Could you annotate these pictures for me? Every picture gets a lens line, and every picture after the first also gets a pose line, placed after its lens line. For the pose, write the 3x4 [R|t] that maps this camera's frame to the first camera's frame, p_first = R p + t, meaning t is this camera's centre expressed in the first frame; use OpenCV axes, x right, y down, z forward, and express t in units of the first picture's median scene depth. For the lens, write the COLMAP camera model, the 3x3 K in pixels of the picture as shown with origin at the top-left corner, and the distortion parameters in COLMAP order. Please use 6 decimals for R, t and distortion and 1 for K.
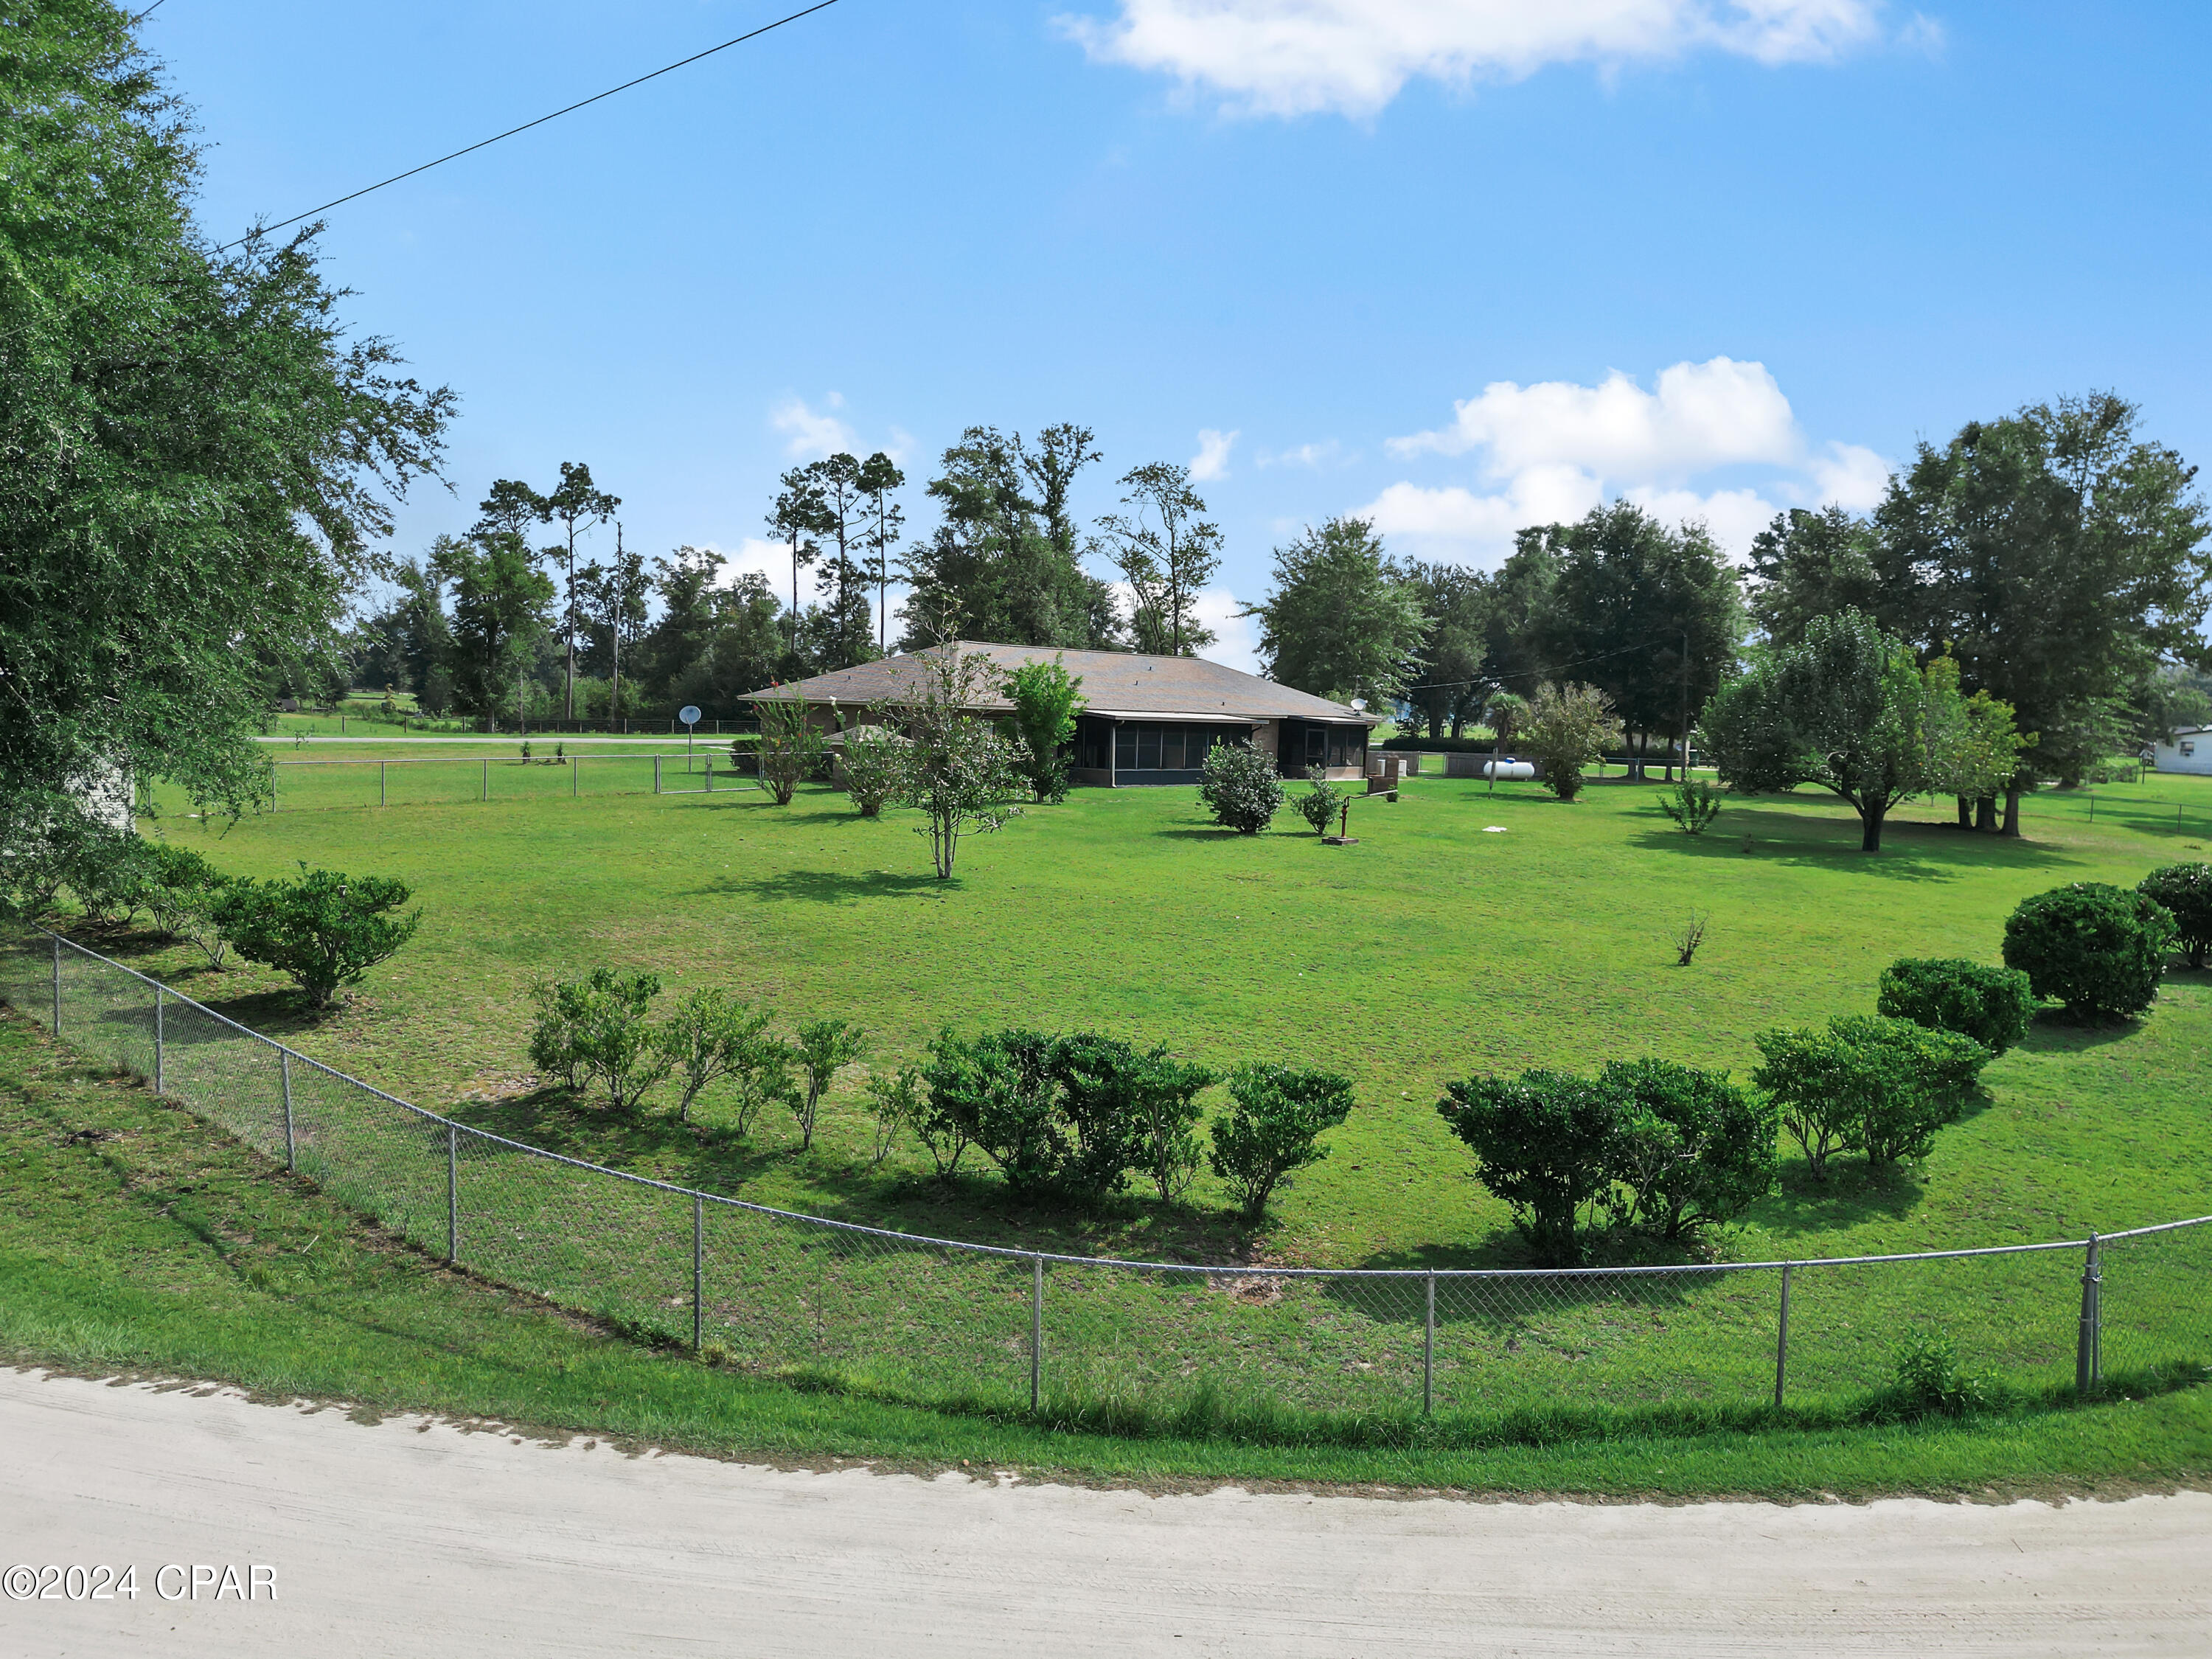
lens RADIAL K [[1551.5, 0, 1106.0], [0, 1551.5, 829.5], [0, 0, 1]] dist [0.022315, -0.004692]
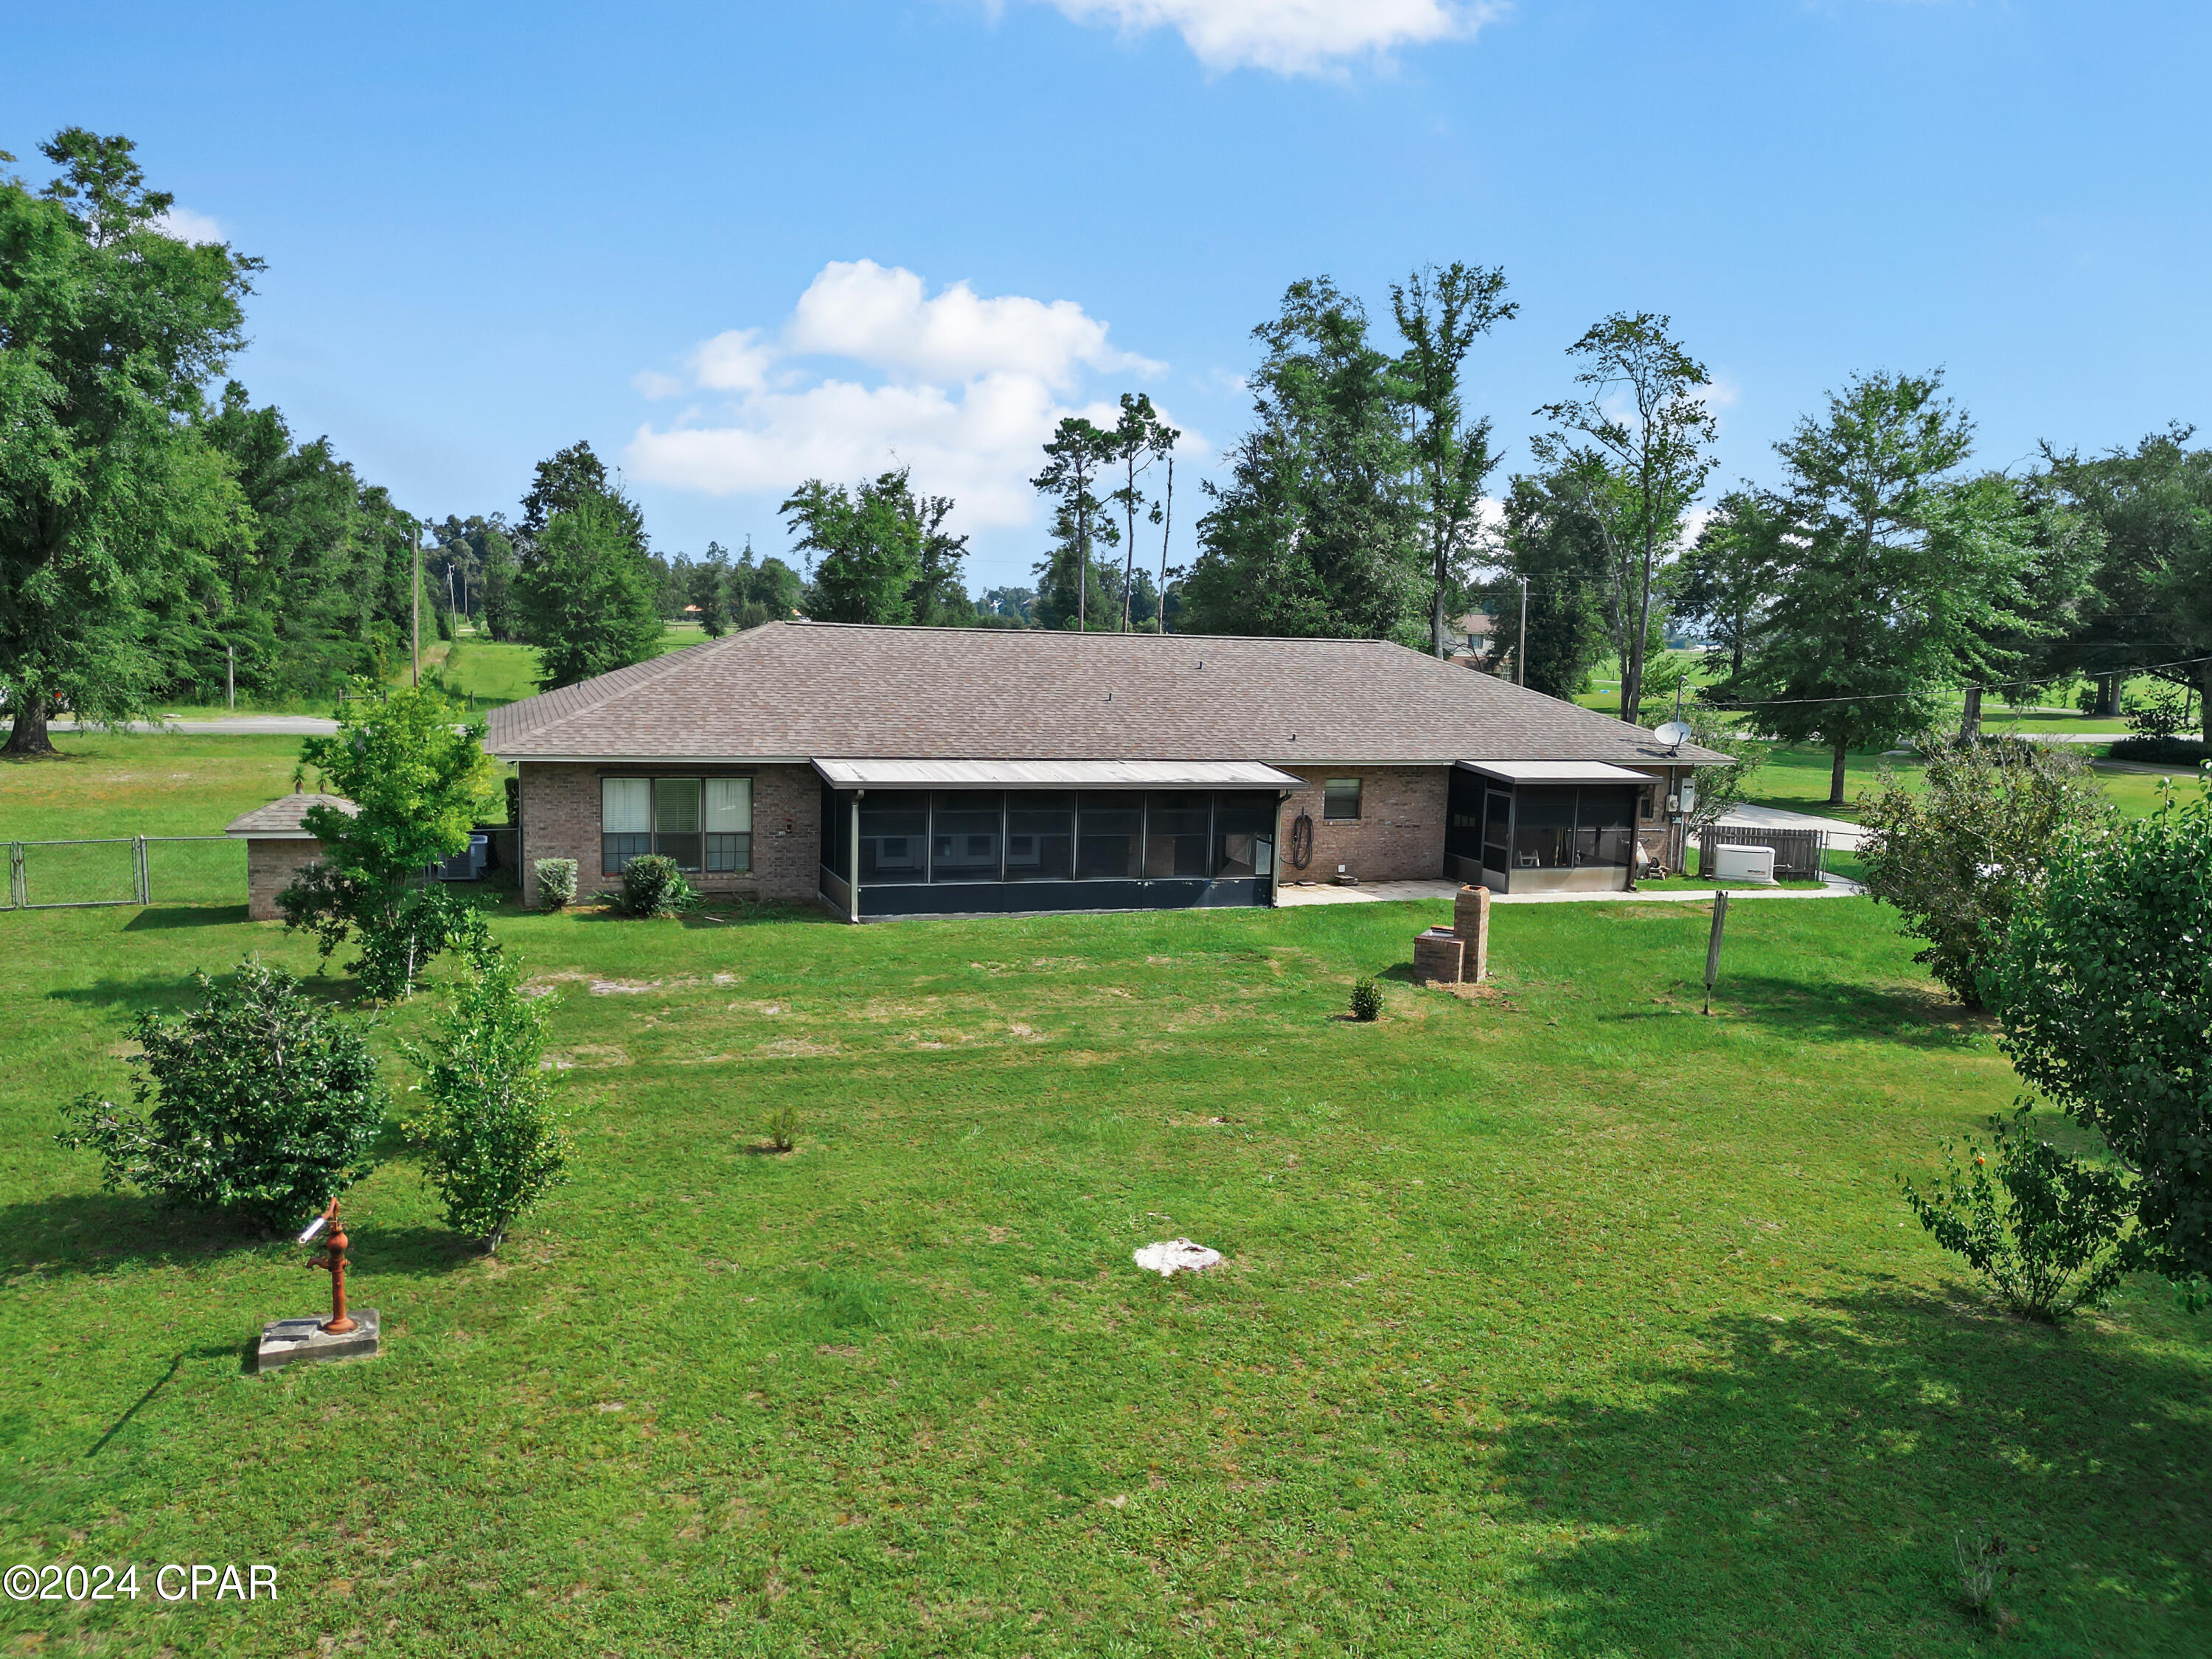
lens RADIAL K [[1551.5, 0, 1106.0], [0, 1551.5, 829.5], [0, 0, 1]] dist [0.022315, -0.004692]
pose [[0.864031, 0.064726, -0.499261, 0.179137], [-0.044652, 0.997645, 0.052064, -0.047585], [0.501455, -0.022692, 0.864886, 0.331034]]
